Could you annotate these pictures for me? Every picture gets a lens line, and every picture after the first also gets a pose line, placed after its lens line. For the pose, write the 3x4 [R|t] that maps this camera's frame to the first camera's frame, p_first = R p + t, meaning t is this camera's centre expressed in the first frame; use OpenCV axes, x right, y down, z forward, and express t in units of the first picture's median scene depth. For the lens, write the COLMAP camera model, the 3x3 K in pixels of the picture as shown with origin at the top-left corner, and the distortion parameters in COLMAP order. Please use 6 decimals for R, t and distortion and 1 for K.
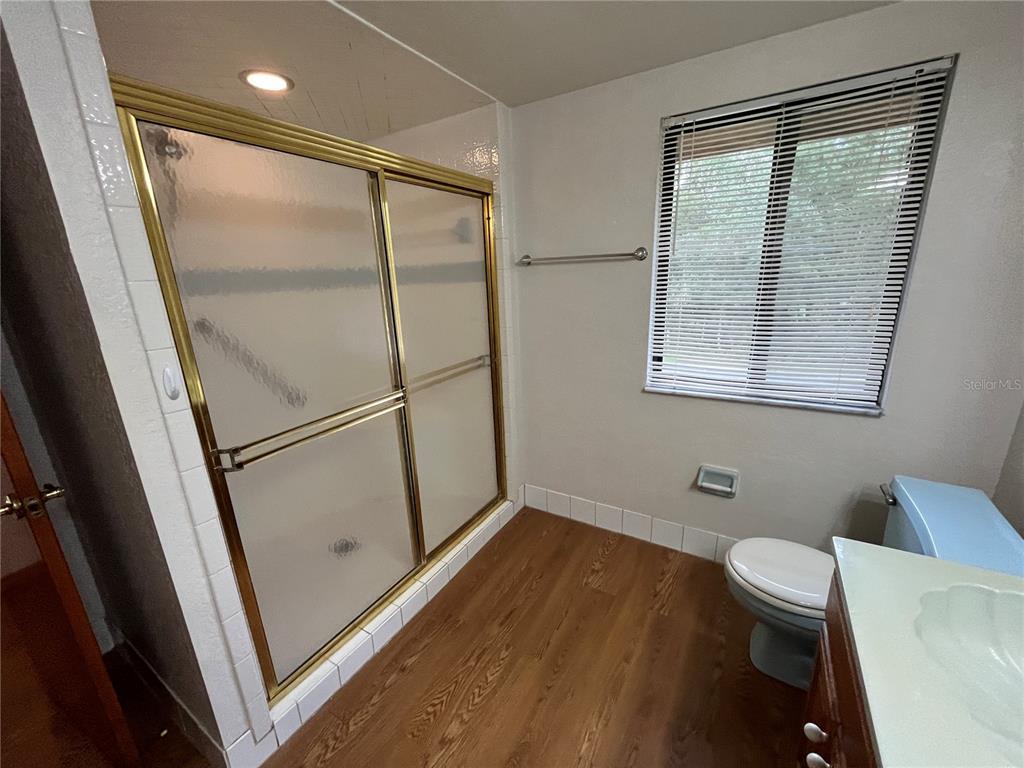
lens RADIAL K [[416.4, 0, 509.7], [0, 416.4, 388.6], [0, 0, 1]] dist [0.000086, -0.000132]
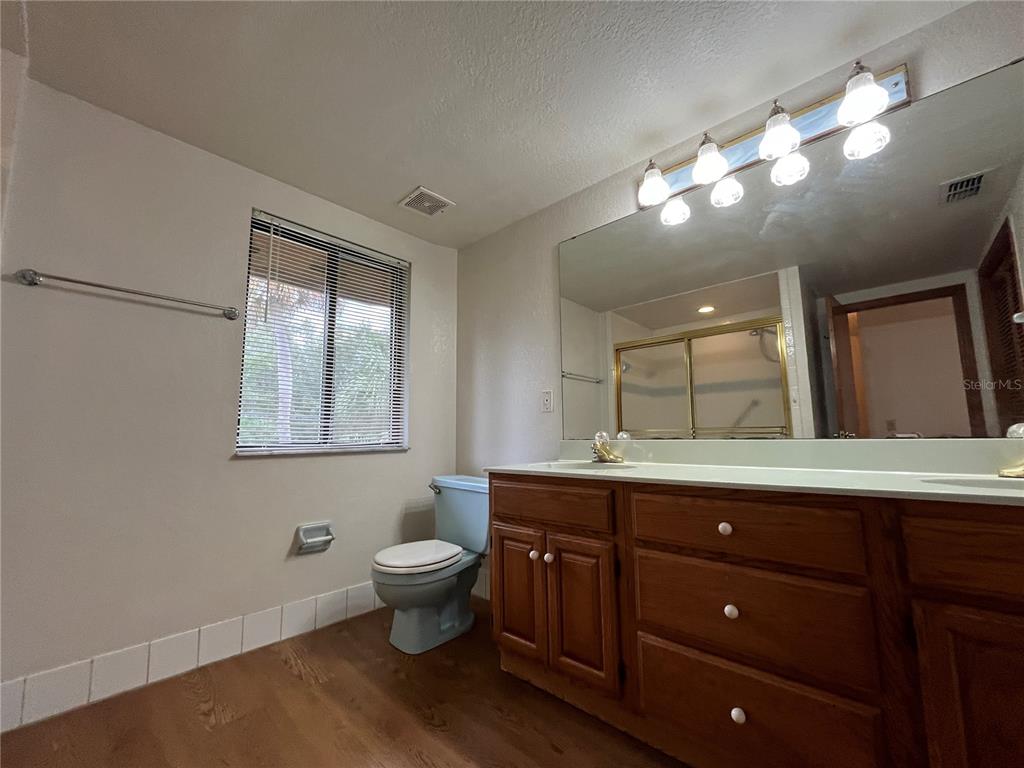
lens RADIAL K [[416.4, 0, 509.7], [0, 416.4, 388.6], [0, 0, 1]] dist [0.000086, -0.000132]
pose [[0.201655, 0.152172, 0.967563, -0.463544], [0.263000, 0.943166, -0.203148, 0.209968], [-0.943486, 0.295435, 0.150173, 0.271800]]
